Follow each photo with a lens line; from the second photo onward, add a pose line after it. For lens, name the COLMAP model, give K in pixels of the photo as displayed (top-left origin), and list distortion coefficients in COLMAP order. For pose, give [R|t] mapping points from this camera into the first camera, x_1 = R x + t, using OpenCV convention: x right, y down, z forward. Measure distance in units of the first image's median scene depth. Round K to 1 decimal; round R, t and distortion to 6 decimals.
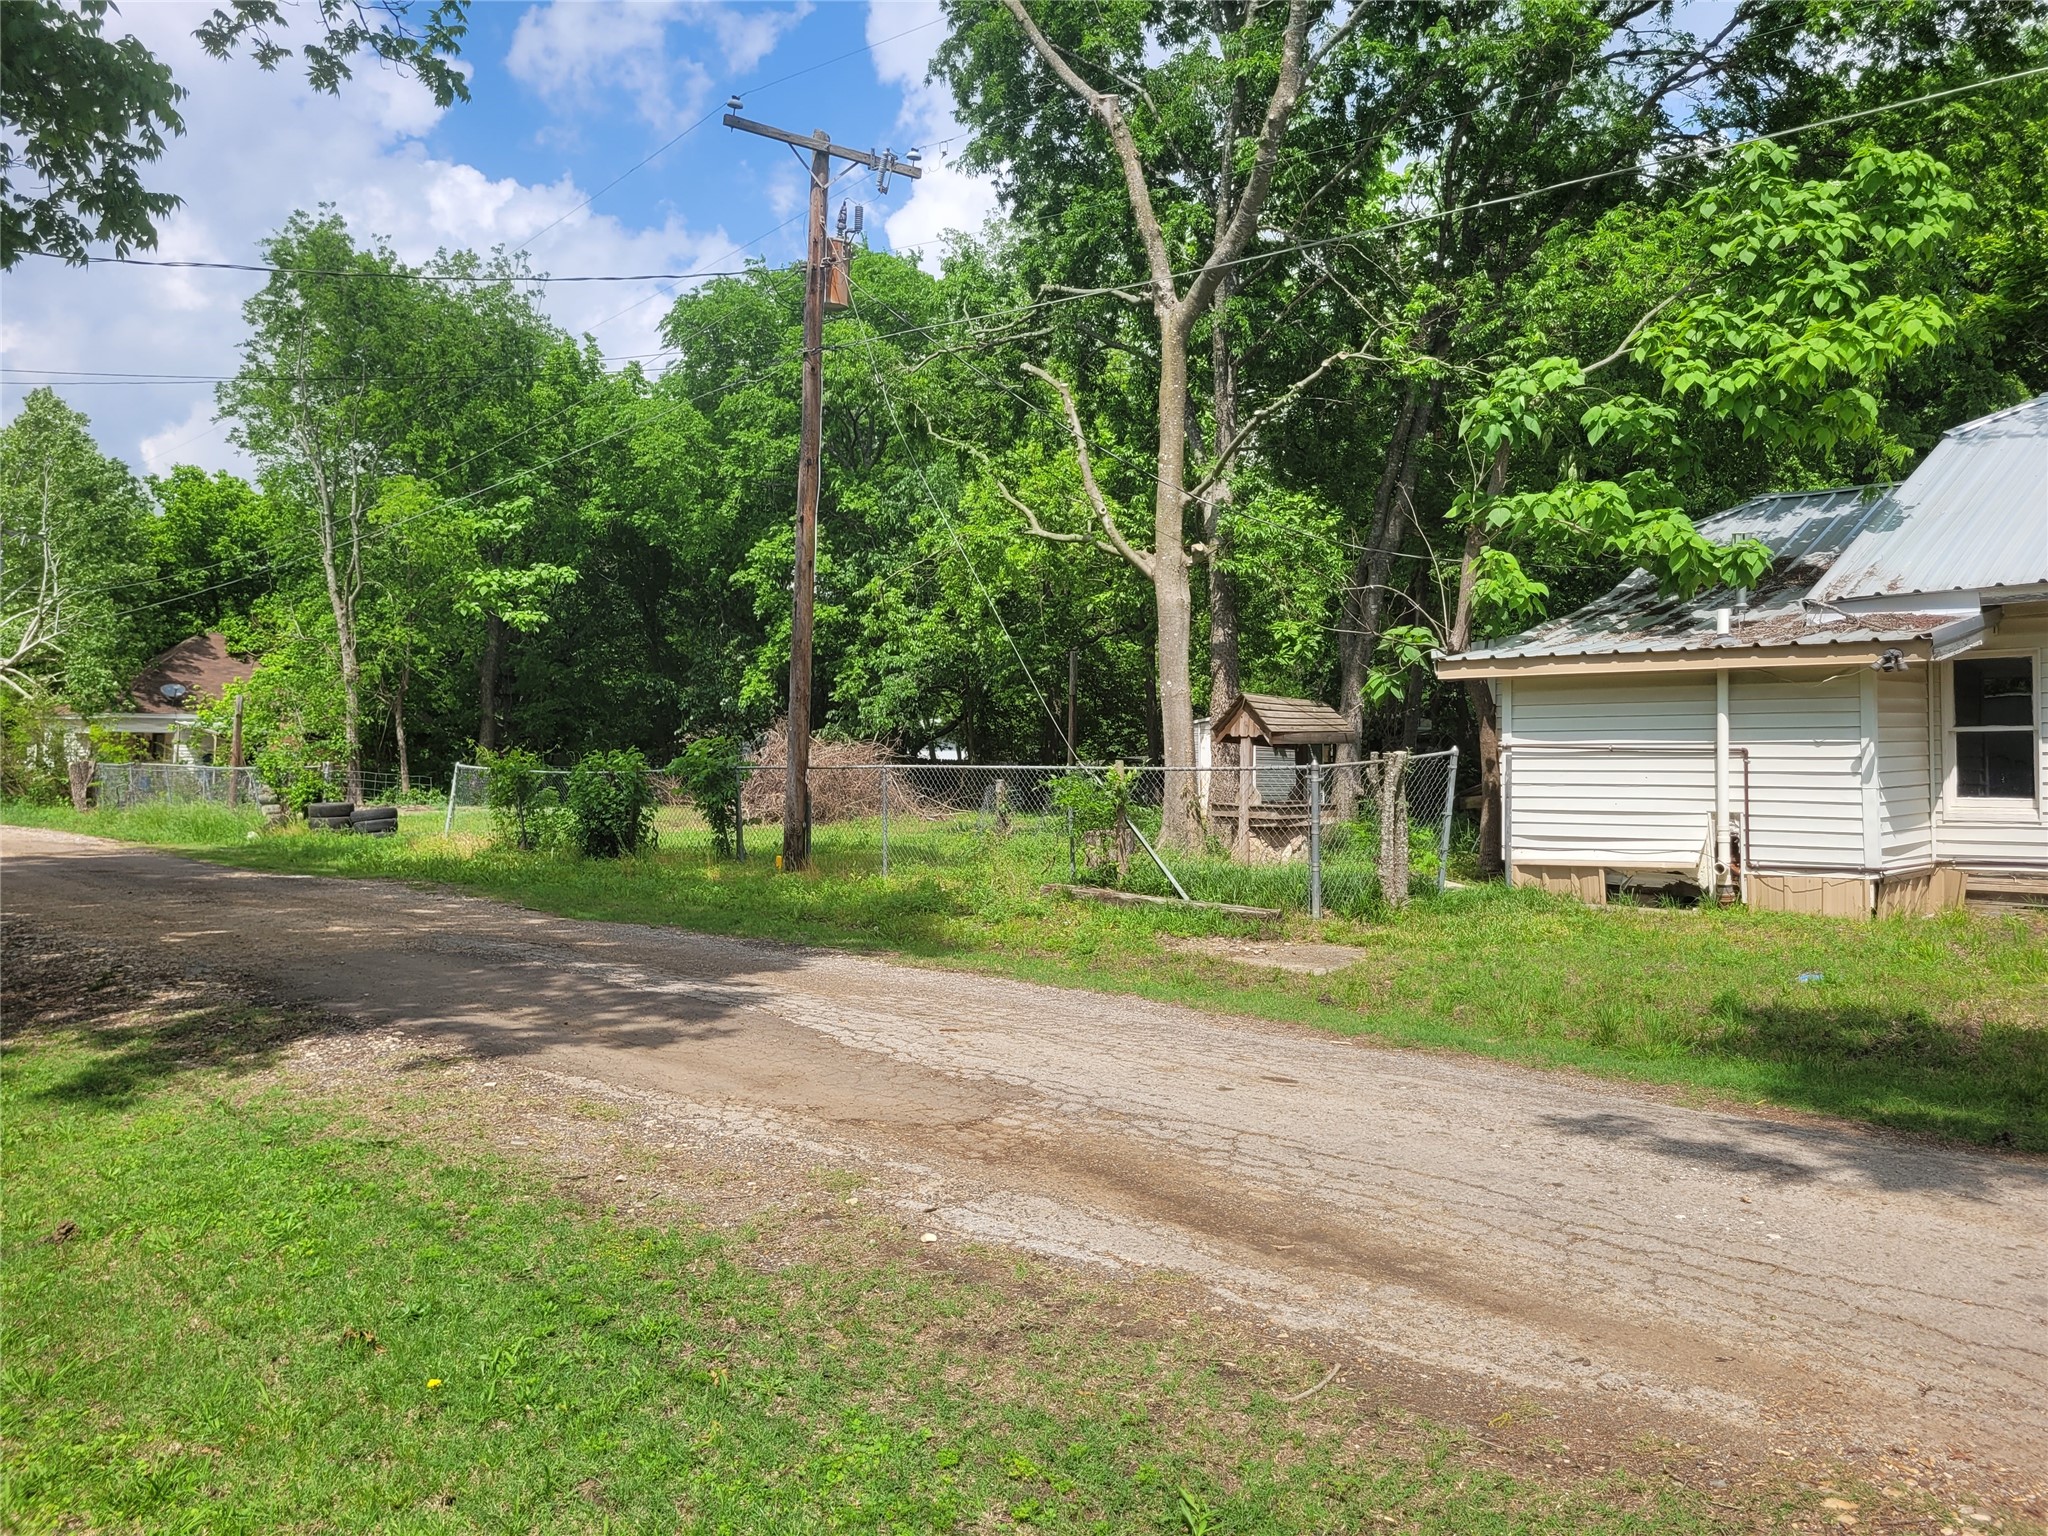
lens RADIAL K [[1561.1, 0, 1018.0], [0, 1561.1, 731.7], [0, 0, 1]] dist [0.057405, -0.056089]
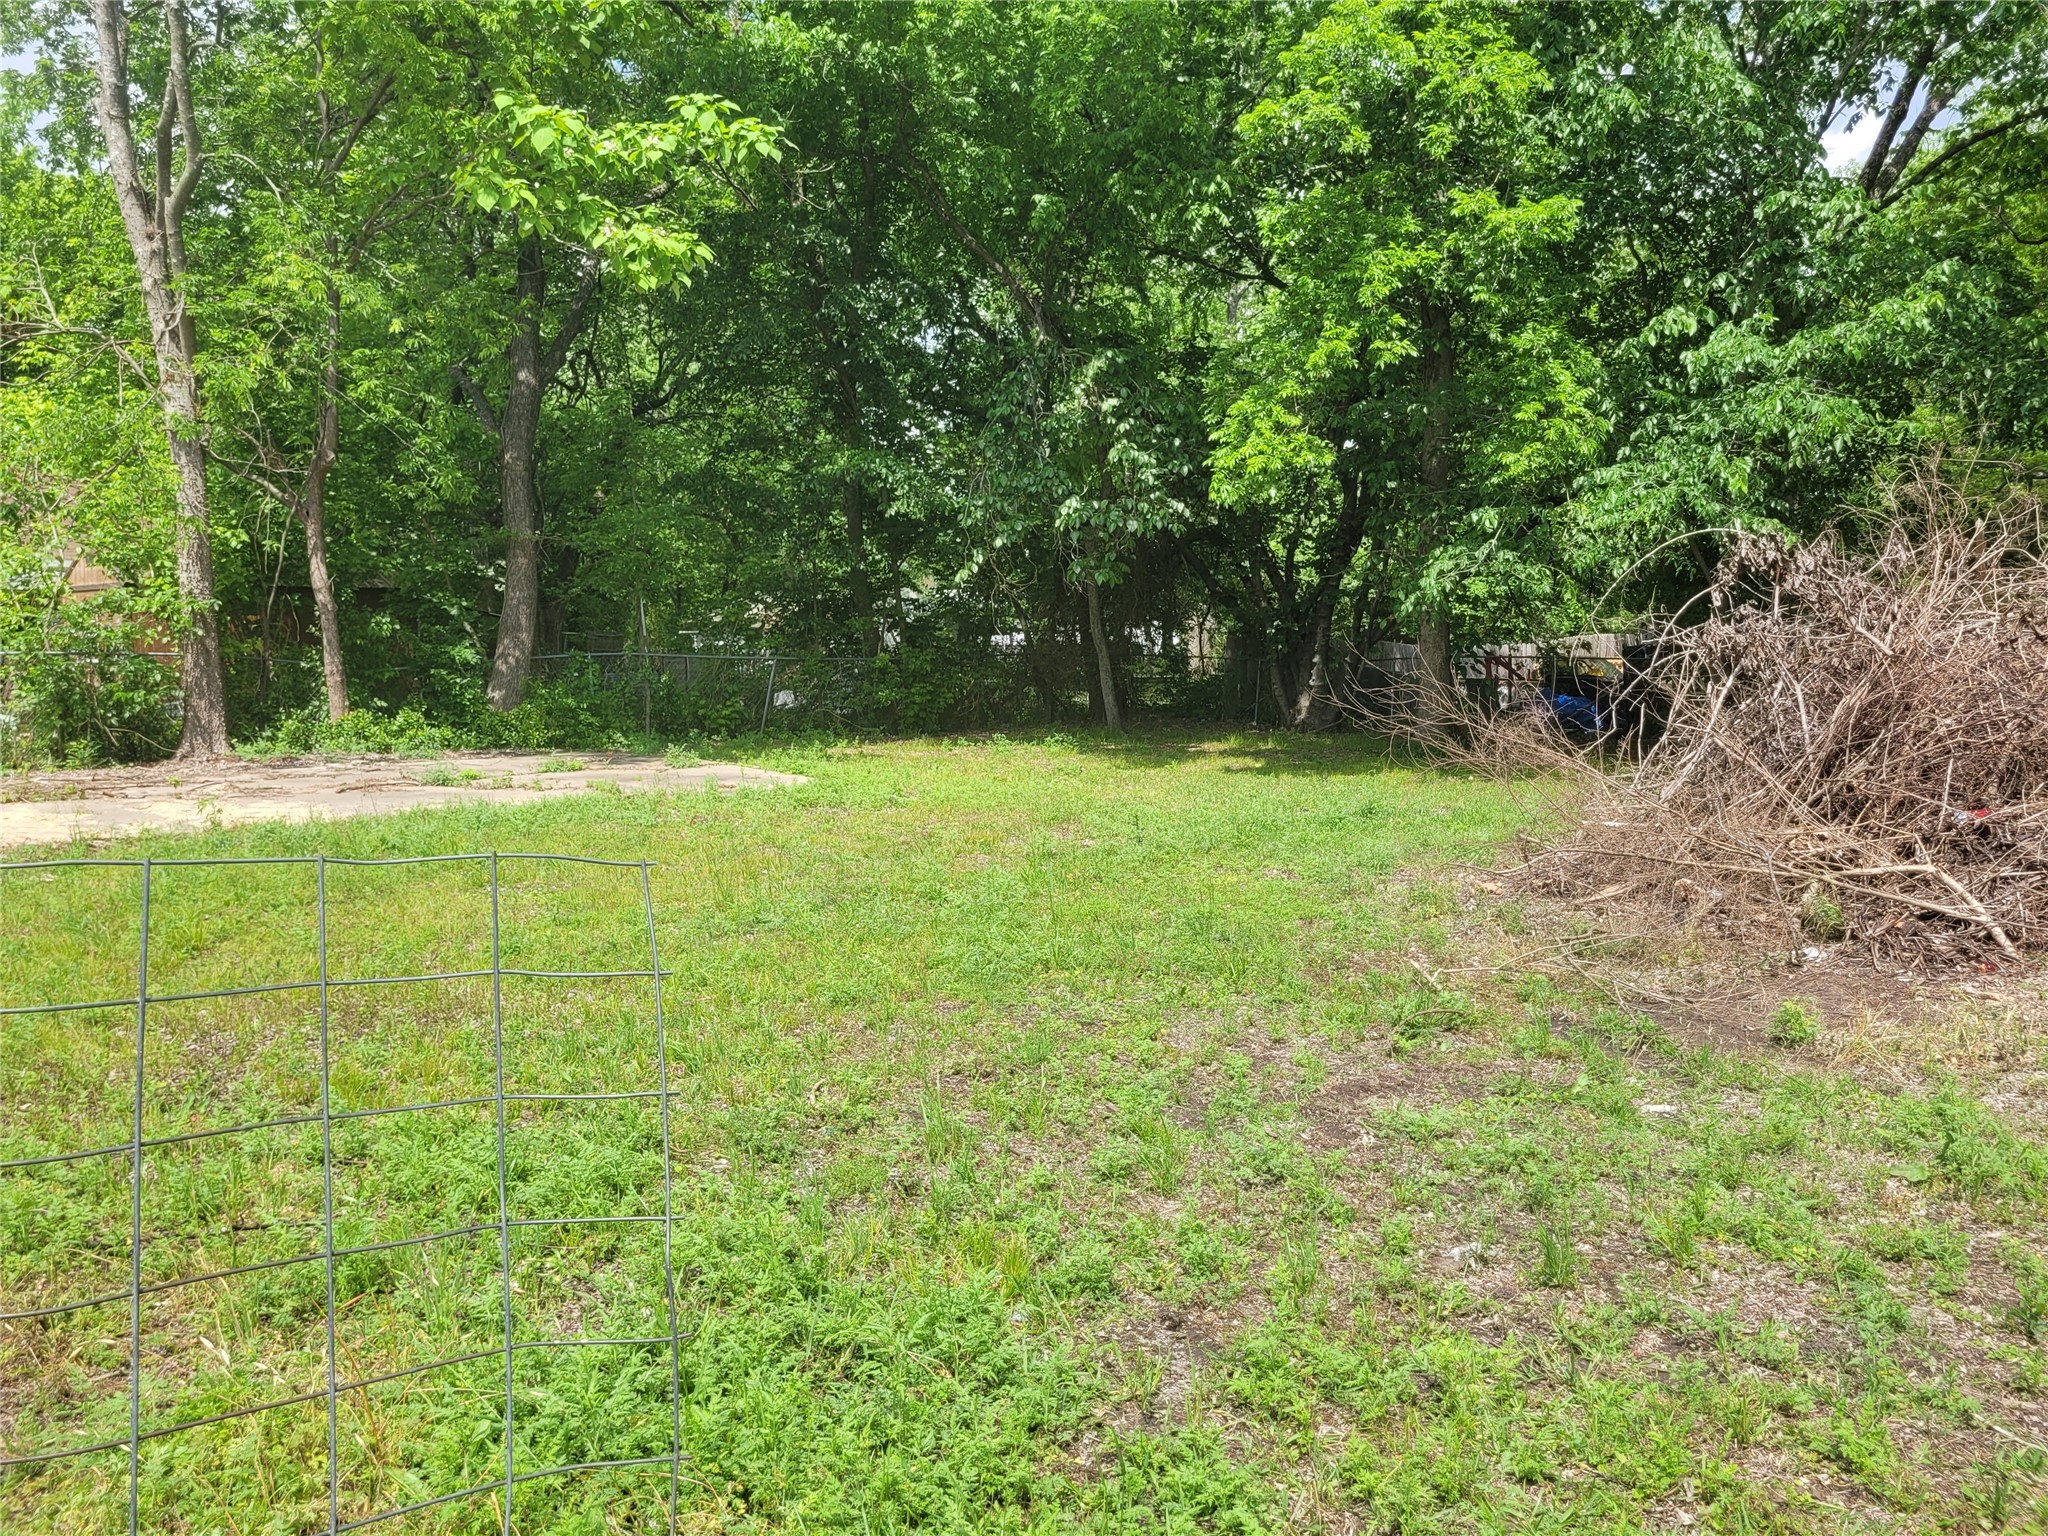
lens RADIAL K [[1561.1, 0, 1033.5], [0, 1561.1, 751.7], [0, 0, 1]] dist [0.057405, -0.056089]
pose [[0.998912, -0.001546, 0.046612, -0.235705], [-0.002107, 0.996934, 0.078213, 0.015142], [-0.046590, -0.078226, 0.995846, 0.603303]]
